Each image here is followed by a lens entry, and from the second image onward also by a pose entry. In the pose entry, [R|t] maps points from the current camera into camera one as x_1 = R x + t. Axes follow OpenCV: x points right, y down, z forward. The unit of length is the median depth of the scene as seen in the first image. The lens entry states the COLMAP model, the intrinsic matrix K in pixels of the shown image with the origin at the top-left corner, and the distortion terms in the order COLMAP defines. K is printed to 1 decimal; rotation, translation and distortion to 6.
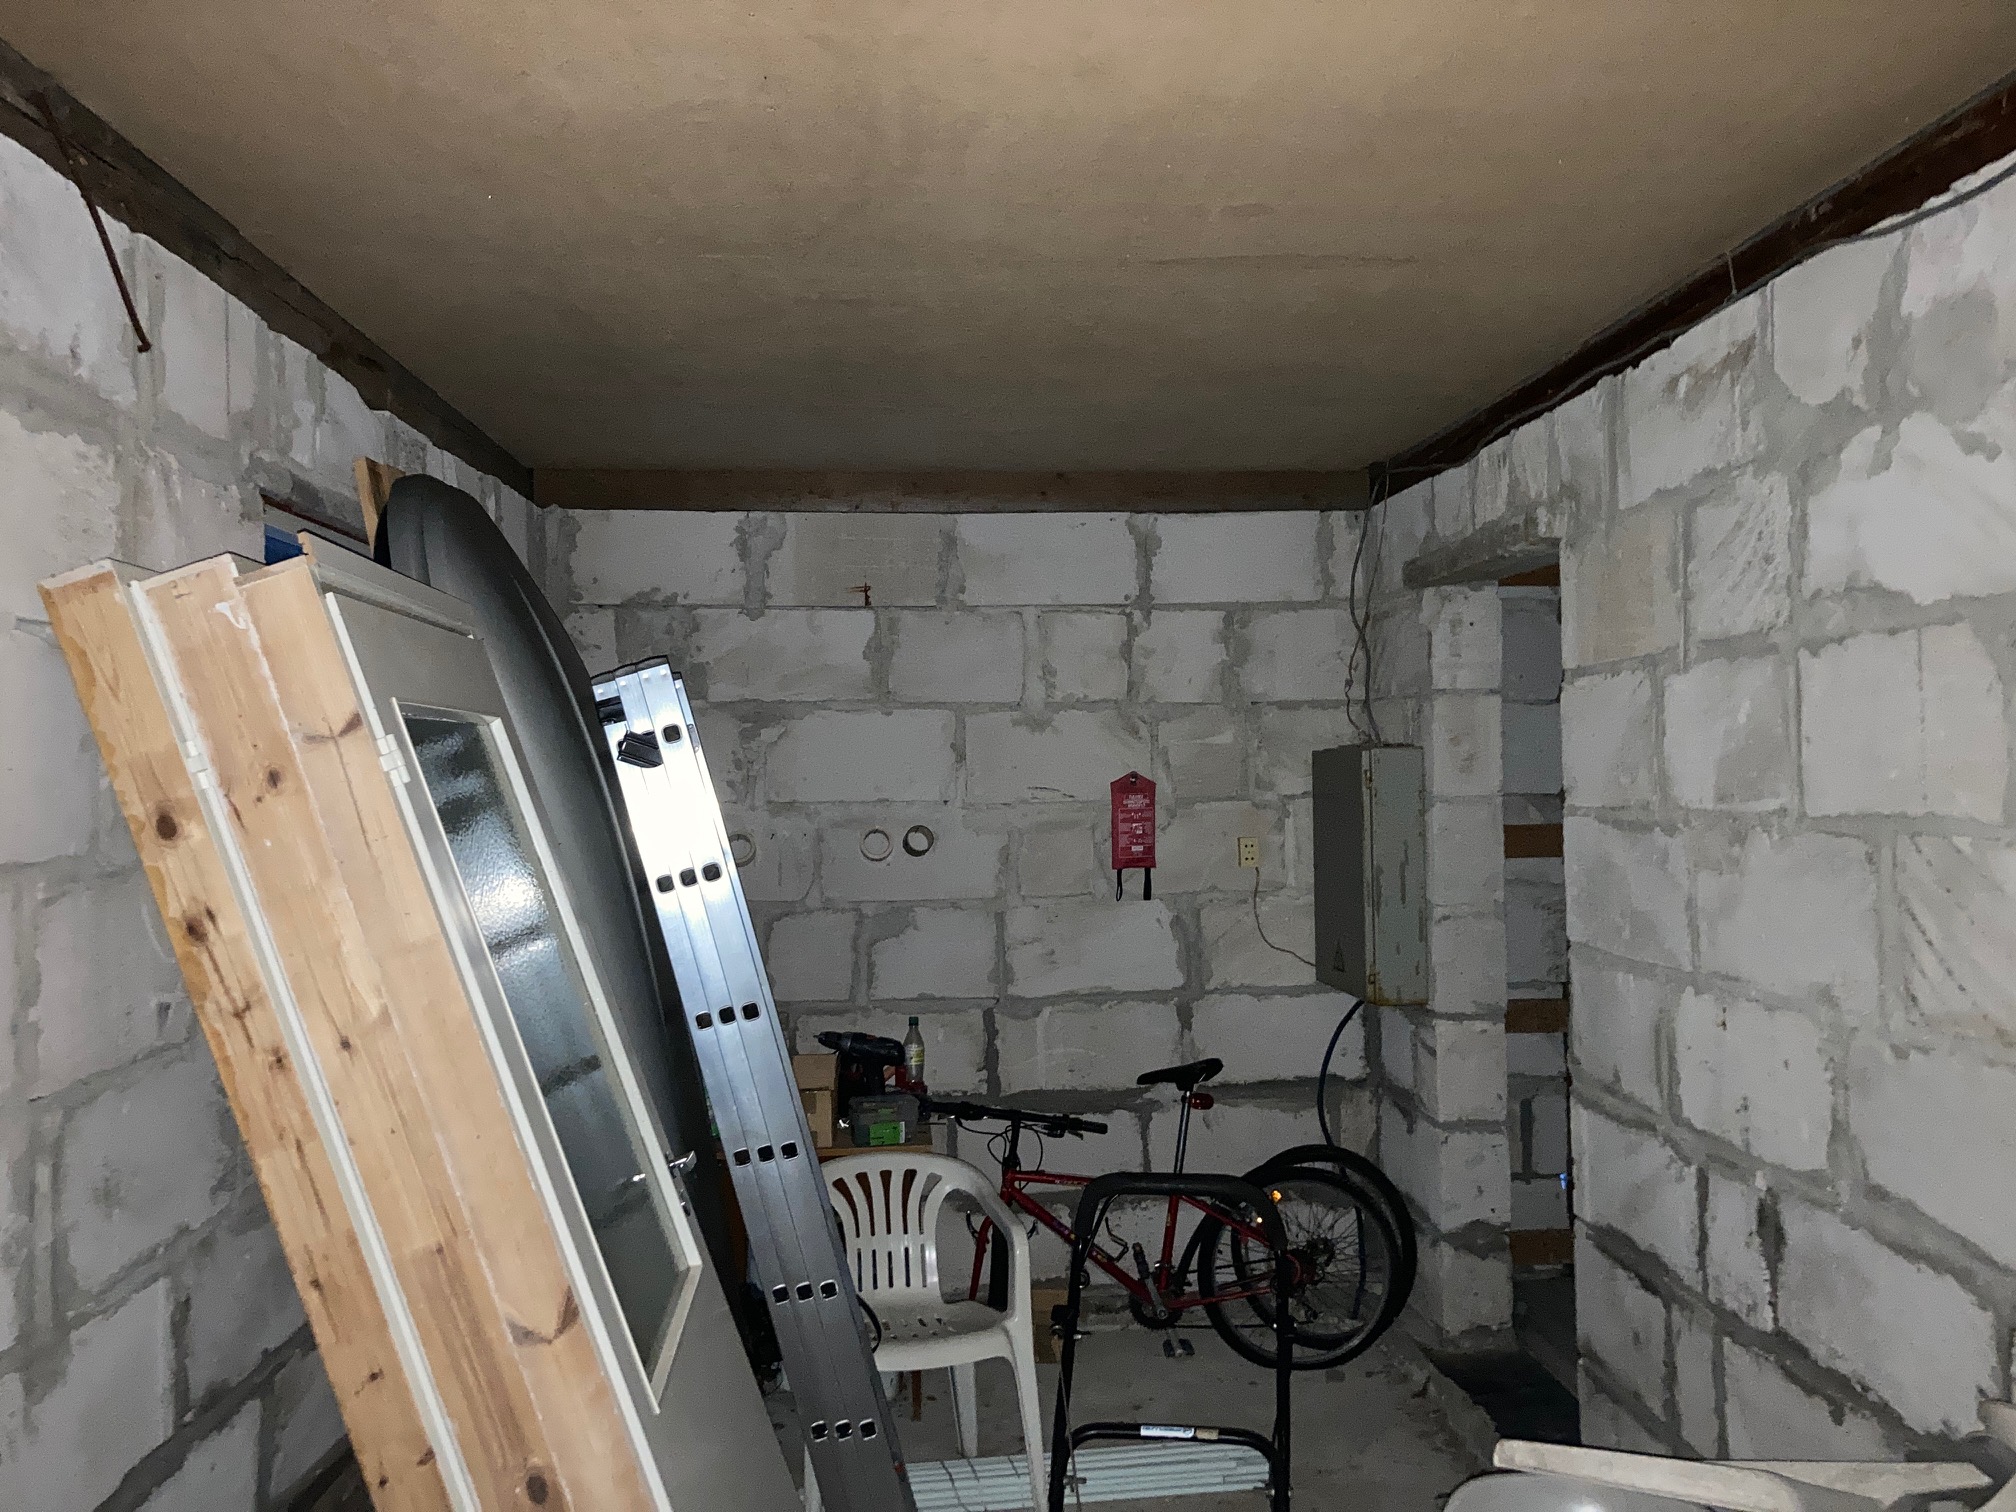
lens RADIAL K [[1673.5, 0, 1015.5], [0, 1673.5, 760.9], [0, 0, 1]] dist [0.060305, -0.061822]
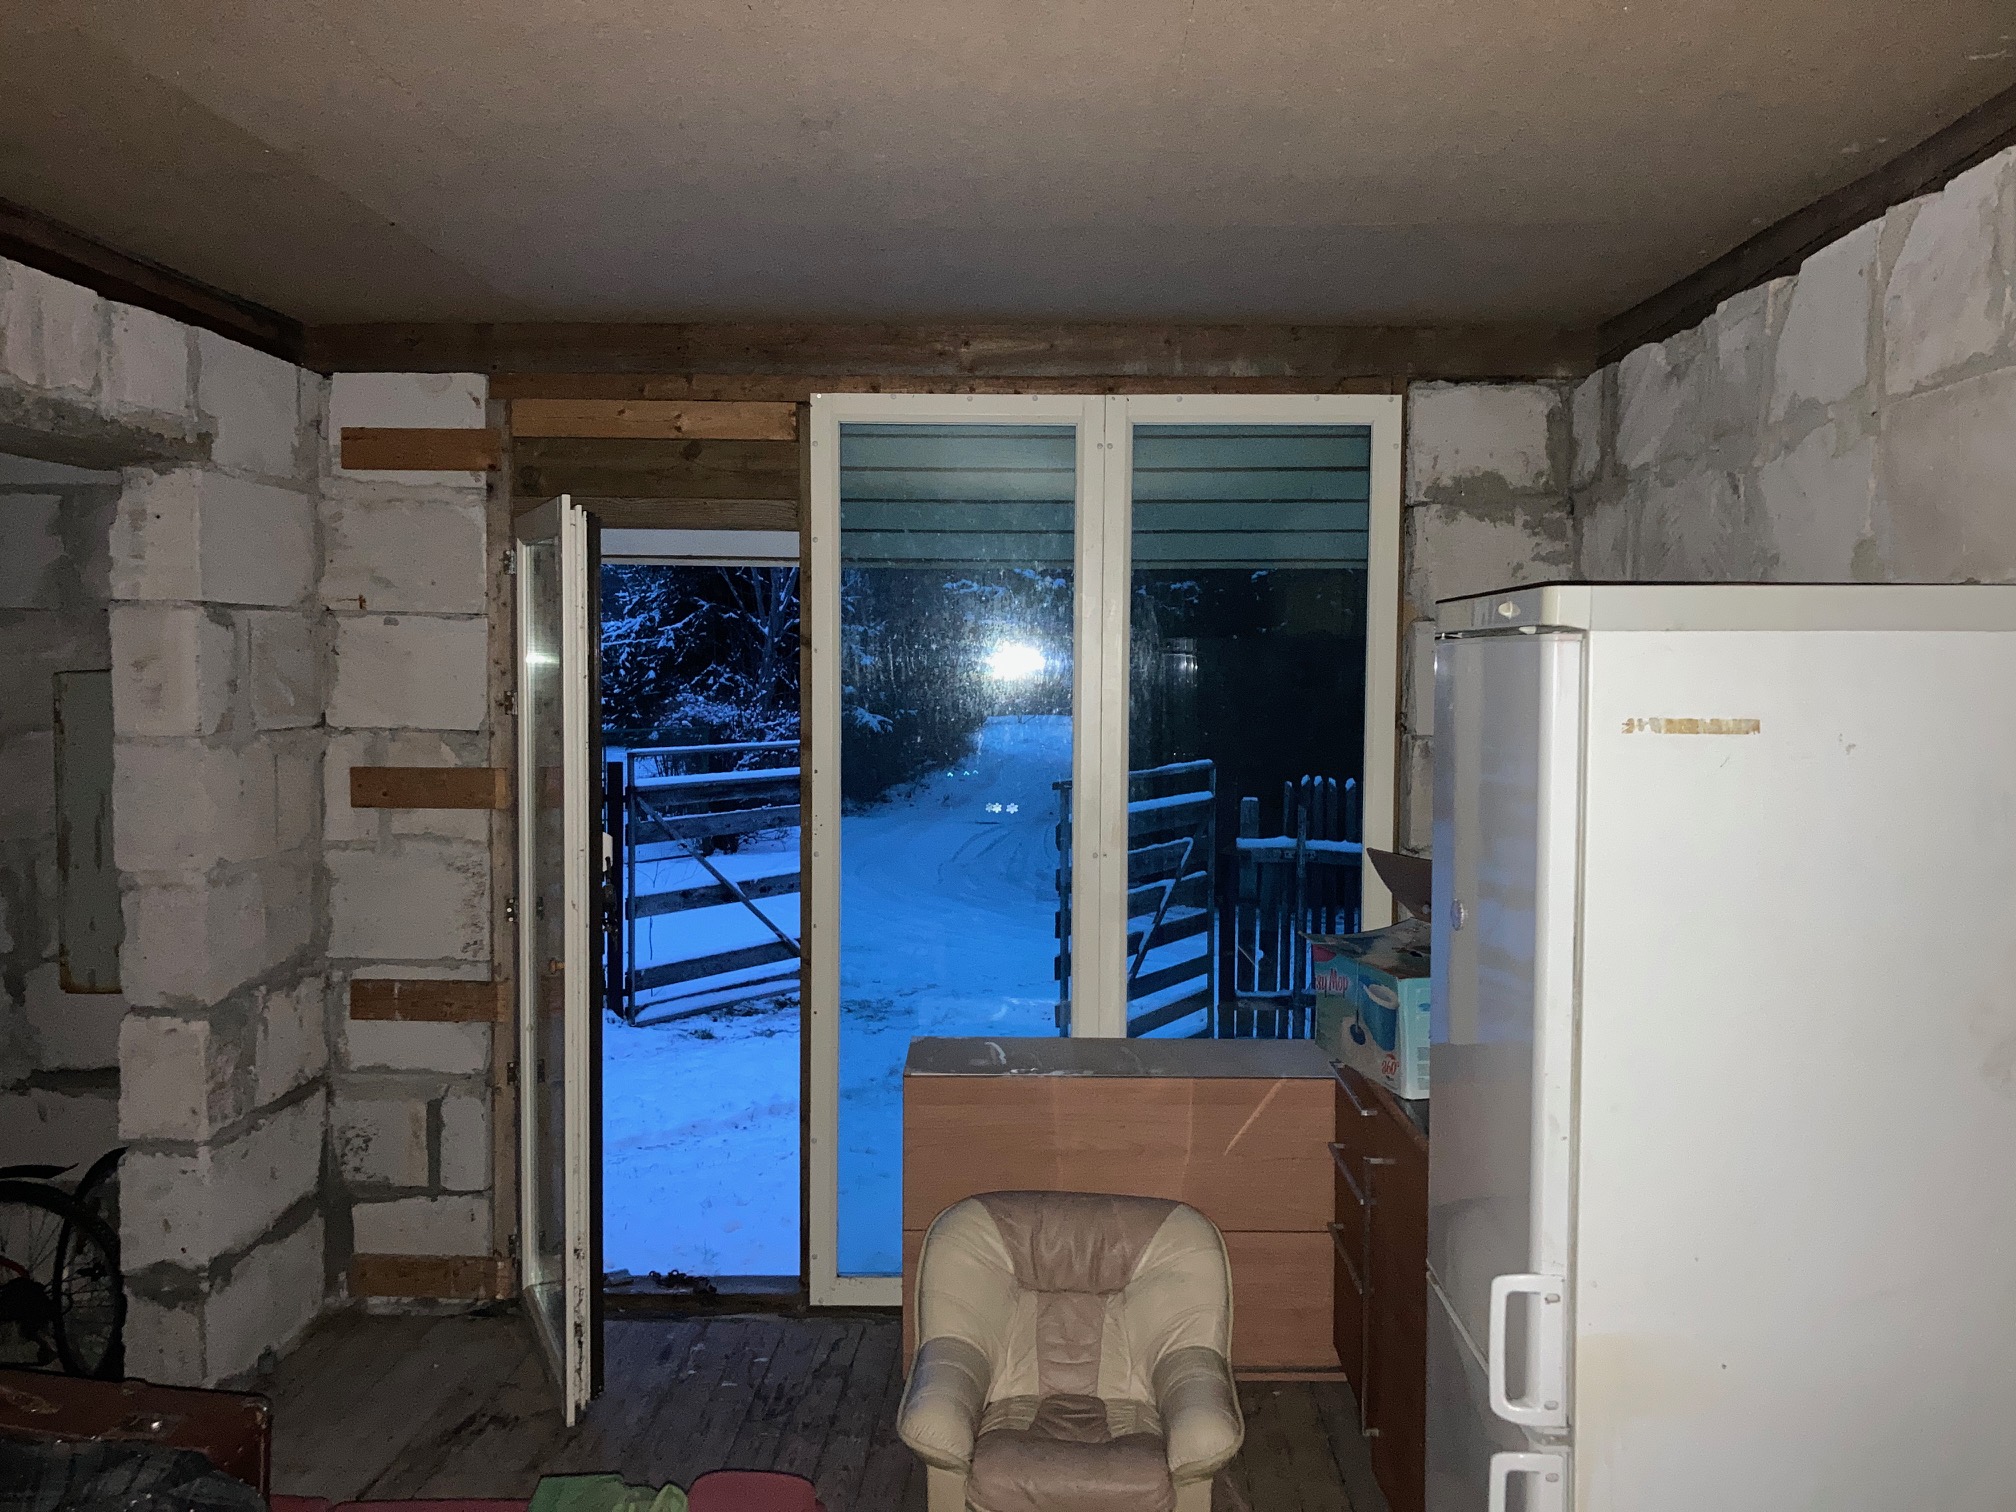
lens RADIAL K [[1673.5, 0, 1007.4], [0, 1673.5, 748.1], [0, 0, 1]] dist [0.060305, -0.061822]
pose [[0.990752, 0.031954, -0.131869, 0.728411], [-0.022708, 0.997215, 0.071033, -0.037073], [0.133771, -0.067381, 0.988719, 0.253247]]
